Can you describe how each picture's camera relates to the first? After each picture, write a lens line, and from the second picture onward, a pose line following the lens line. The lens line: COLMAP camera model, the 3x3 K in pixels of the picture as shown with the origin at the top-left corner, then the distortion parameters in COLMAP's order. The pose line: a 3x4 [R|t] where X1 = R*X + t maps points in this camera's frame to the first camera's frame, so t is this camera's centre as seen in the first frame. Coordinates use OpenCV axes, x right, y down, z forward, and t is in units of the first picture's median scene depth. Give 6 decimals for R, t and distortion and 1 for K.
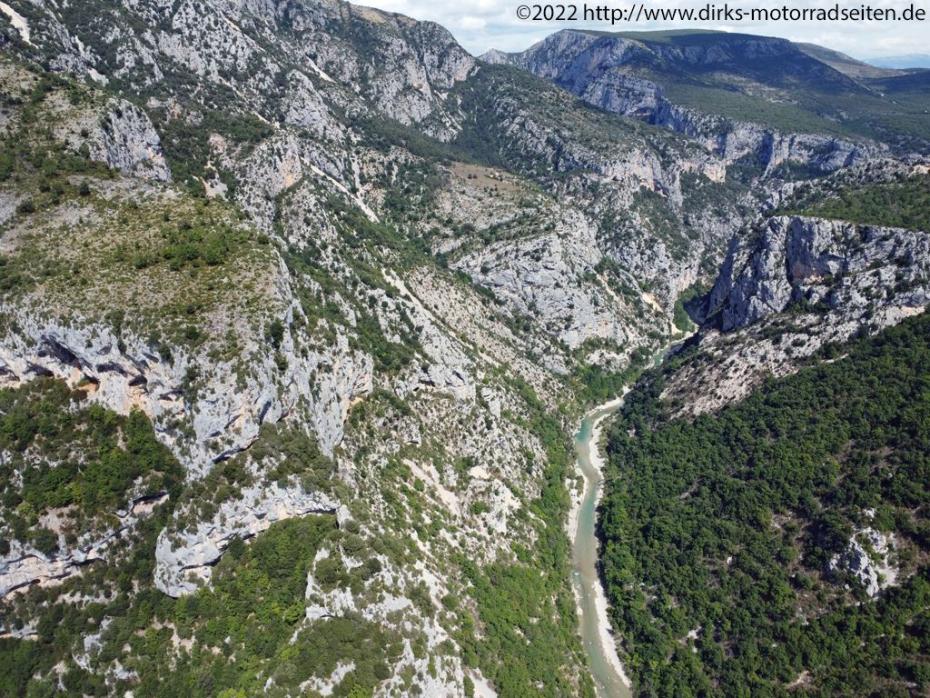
lens RADIAL K [[716.4, 0, 463.2], [0, 716.4, 347.2], [0, 0, 1]] dist [0.000781, 0.002285]
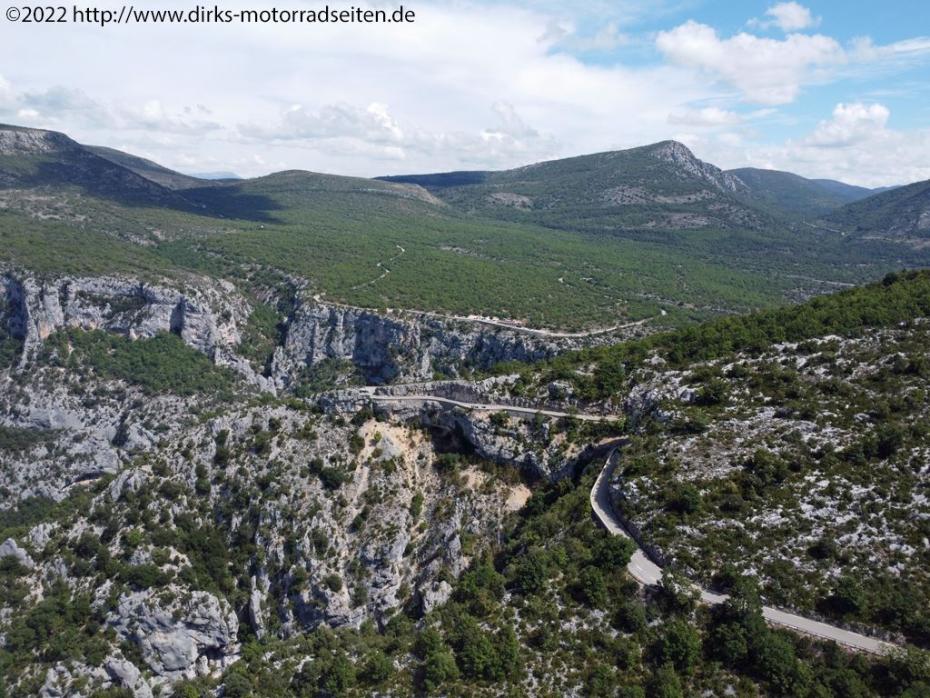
lens RADIAL K [[716.4, 0, 463.6], [0, 716.4, 349.9], [0, 0, 1]] dist [0.000781, 0.002285]
pose [[0.663666, -0.152768, 0.732263, 0.265793], [0.254999, 0.966492, -0.029477, -0.158846], [-0.703223, 0.206289, 0.680384, 0.455388]]
